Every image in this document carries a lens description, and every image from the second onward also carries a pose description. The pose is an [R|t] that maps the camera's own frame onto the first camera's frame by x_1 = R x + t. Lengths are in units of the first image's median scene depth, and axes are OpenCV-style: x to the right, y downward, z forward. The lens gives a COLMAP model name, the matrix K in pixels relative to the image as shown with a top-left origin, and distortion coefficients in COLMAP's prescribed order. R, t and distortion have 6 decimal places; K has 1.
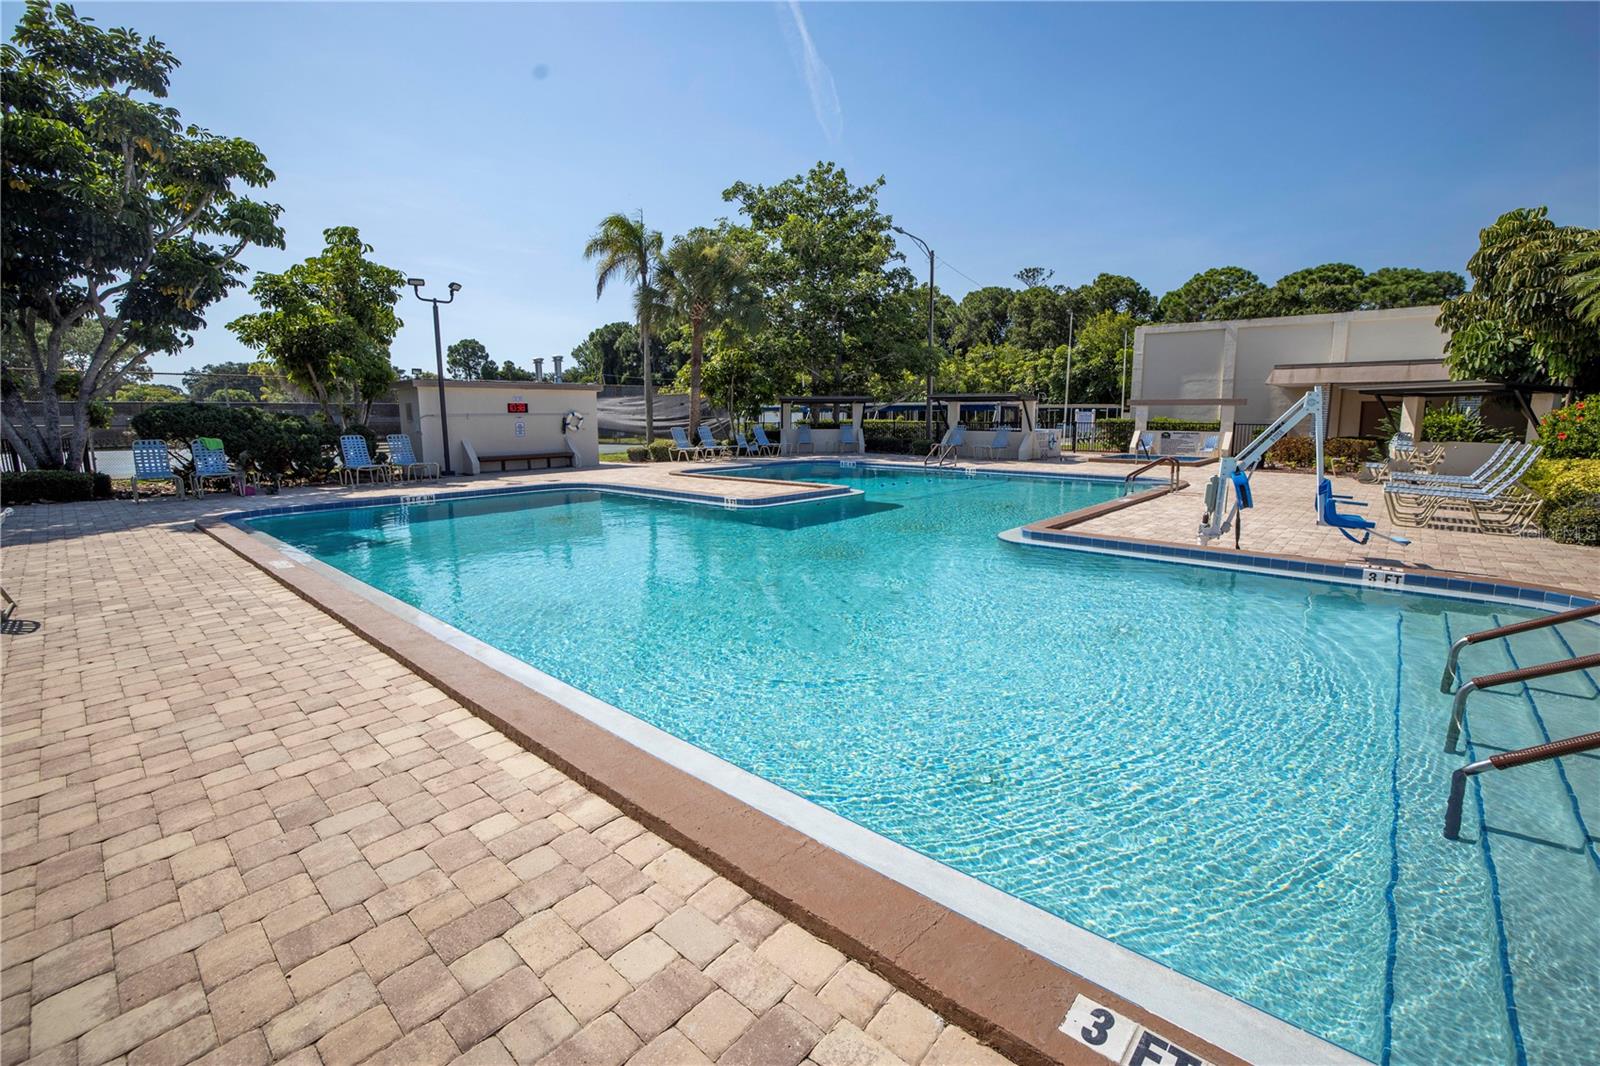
lens RADIAL K [[698.8, 0, 800.0], [0, 698.8, 533.0], [0, 0, 1]] dist [-0.034361, -0.000005]
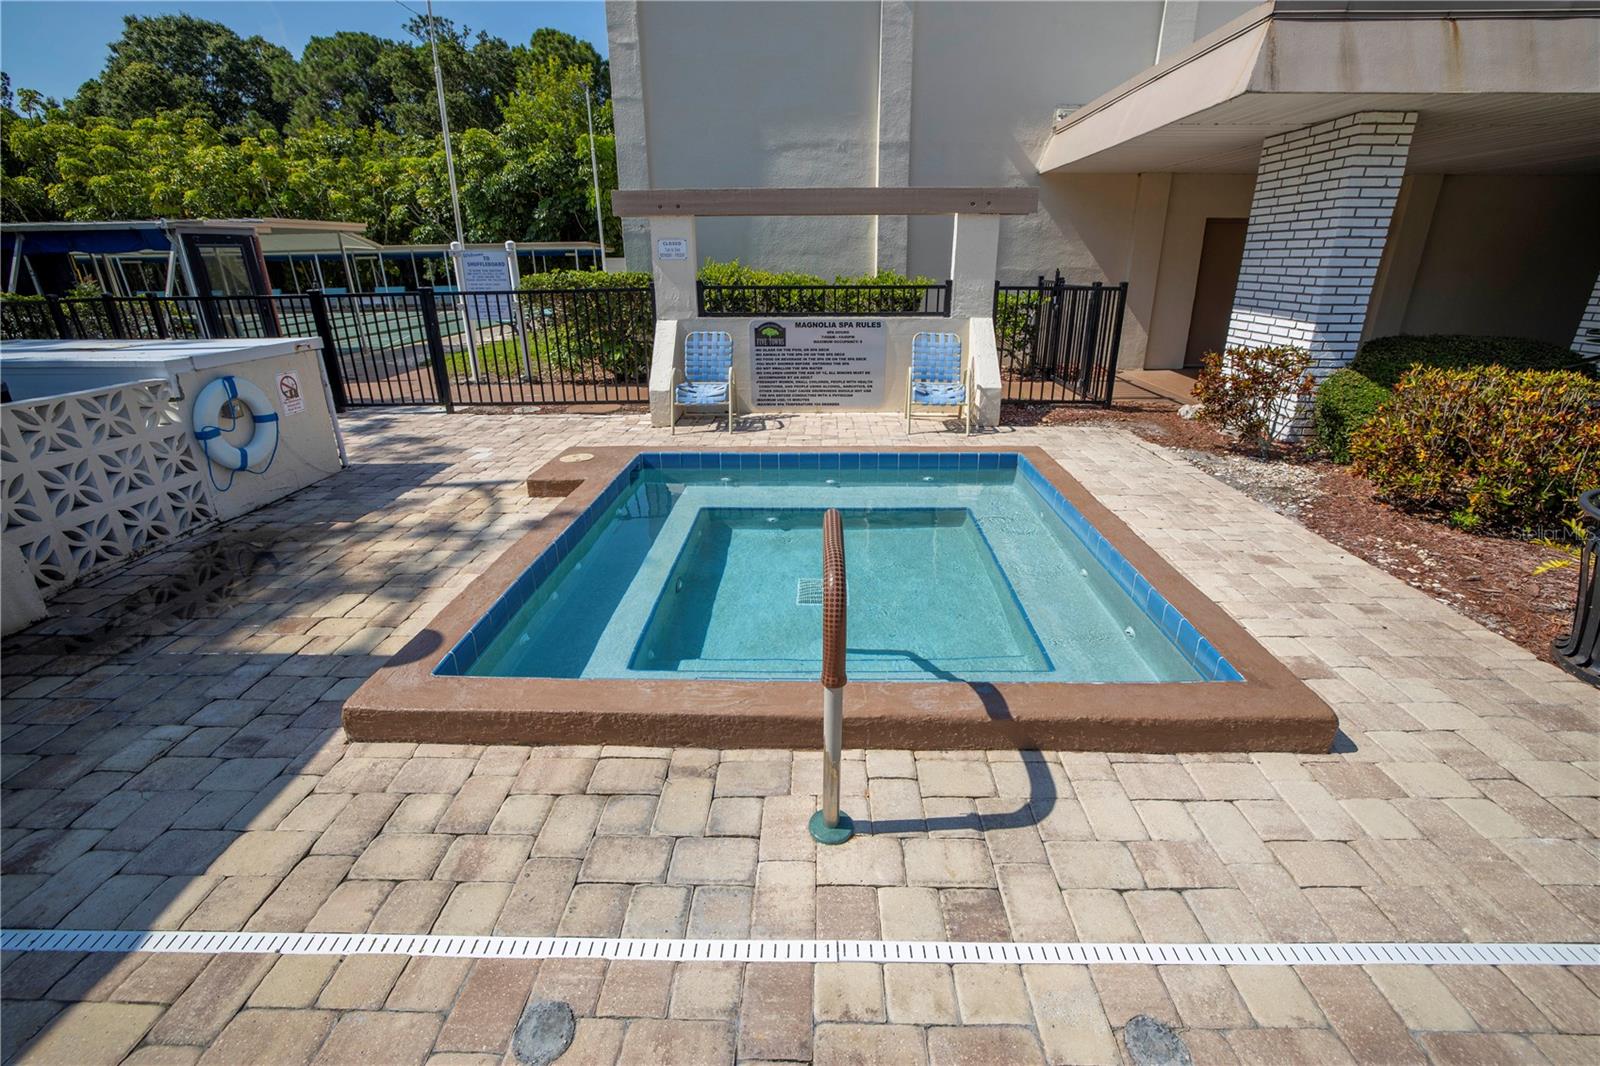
lens RADIAL K [[698.8, 0, 800.0], [0, 698.8, 533.0], [0, 0, 1]] dist [-0.034361, -0.000005]
pose [[0.774557, -0.226675, 0.590491, 0.325525], [0.105492, 0.966797, 0.232754, -0.115275], [-0.623645, -0.117989, 0.772752, 0.696353]]
